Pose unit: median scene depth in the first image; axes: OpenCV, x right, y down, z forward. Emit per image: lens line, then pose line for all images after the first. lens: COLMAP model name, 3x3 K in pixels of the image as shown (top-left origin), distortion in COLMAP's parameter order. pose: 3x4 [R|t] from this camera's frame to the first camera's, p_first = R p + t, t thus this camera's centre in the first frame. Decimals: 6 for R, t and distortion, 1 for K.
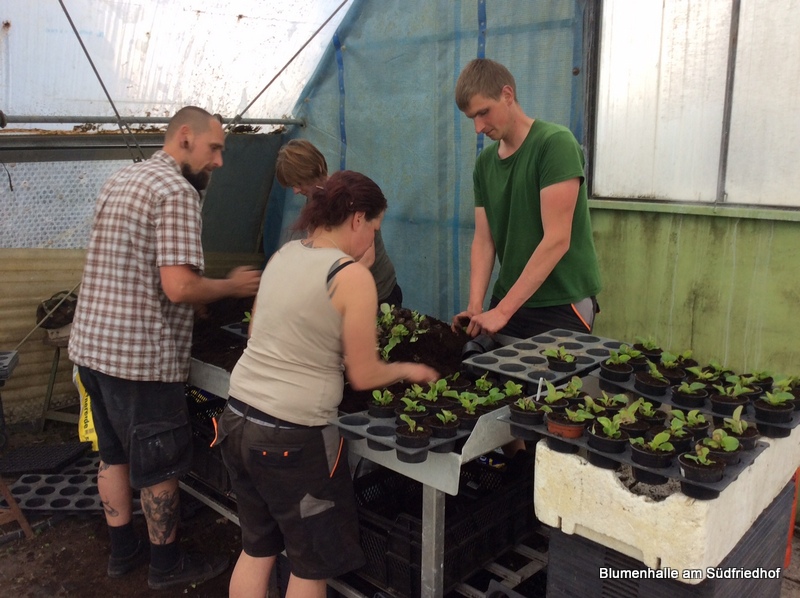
lens RADIAL K [[726.1, 0, 400.0], [0, 726.1, 299.0], [0, 0, 1]] dist [-0.005567, -0.018745]
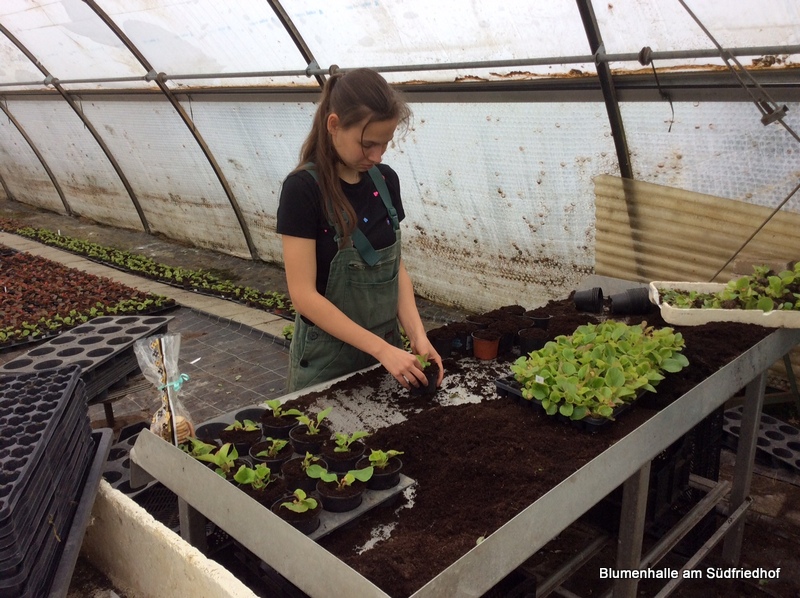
lens RADIAL K [[726.1, 0, 400.0], [0, 726.1, 299.0], [0, 0, 1]] dist [-0.005567, -0.018745]
pose [[0.003972, 0.289881, -0.957055, 0.418227], [-0.189024, 0.940026, 0.283938, -0.139638], [0.981964, 0.179778, 0.058528, 0.604093]]
